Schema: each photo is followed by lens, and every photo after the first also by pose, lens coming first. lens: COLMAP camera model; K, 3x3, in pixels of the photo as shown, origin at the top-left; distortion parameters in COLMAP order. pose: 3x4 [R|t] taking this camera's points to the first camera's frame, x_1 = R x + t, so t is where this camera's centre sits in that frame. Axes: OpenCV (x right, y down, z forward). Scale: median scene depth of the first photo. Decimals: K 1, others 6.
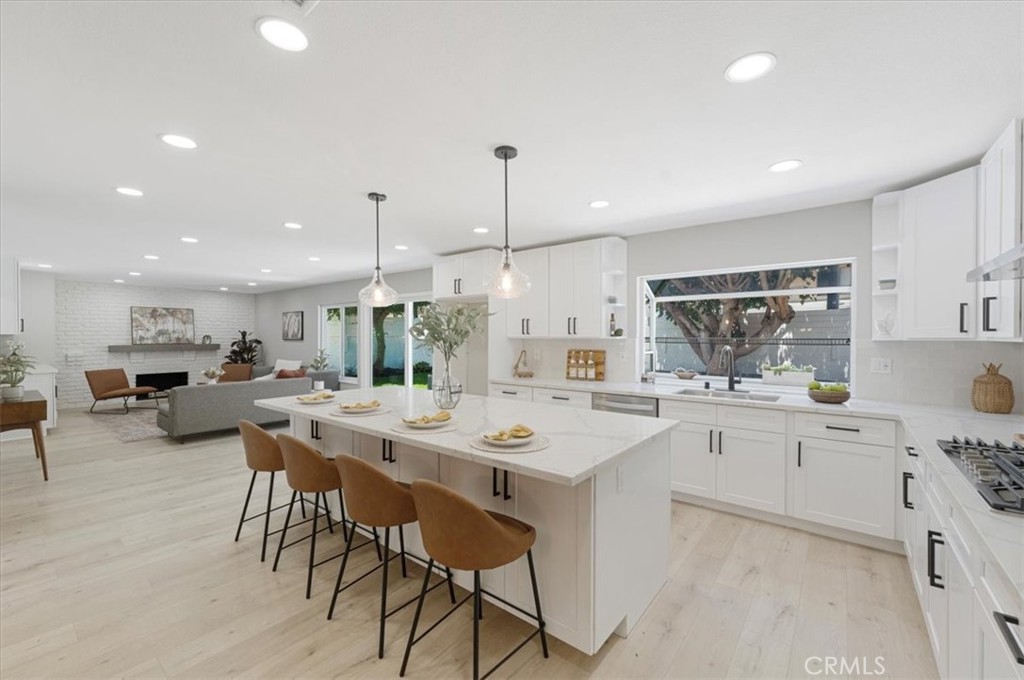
lens RADIAL K [[420.3, 0, 510.7], [0, 420.3, 339.3], [0, 0, 1]] dist [0.002631, -0.000107]
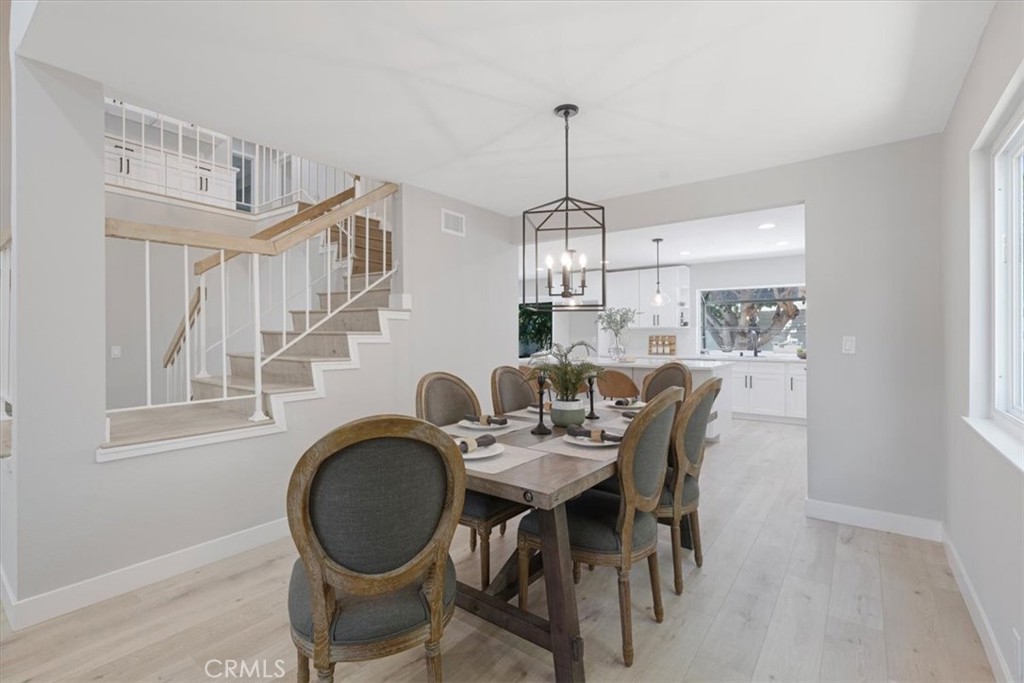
lens RADIAL K [[458.2, 0, 516.5], [0, 458.2, 336.3], [0, 0, 1]] dist [0.004557, -0.000136]
pose [[0.999626, -0.003691, 0.027107, -1.274797], [0.003871, 0.999971, -0.006606, 0.115710], [-0.027082, 0.006709, 0.999611, -2.156078]]
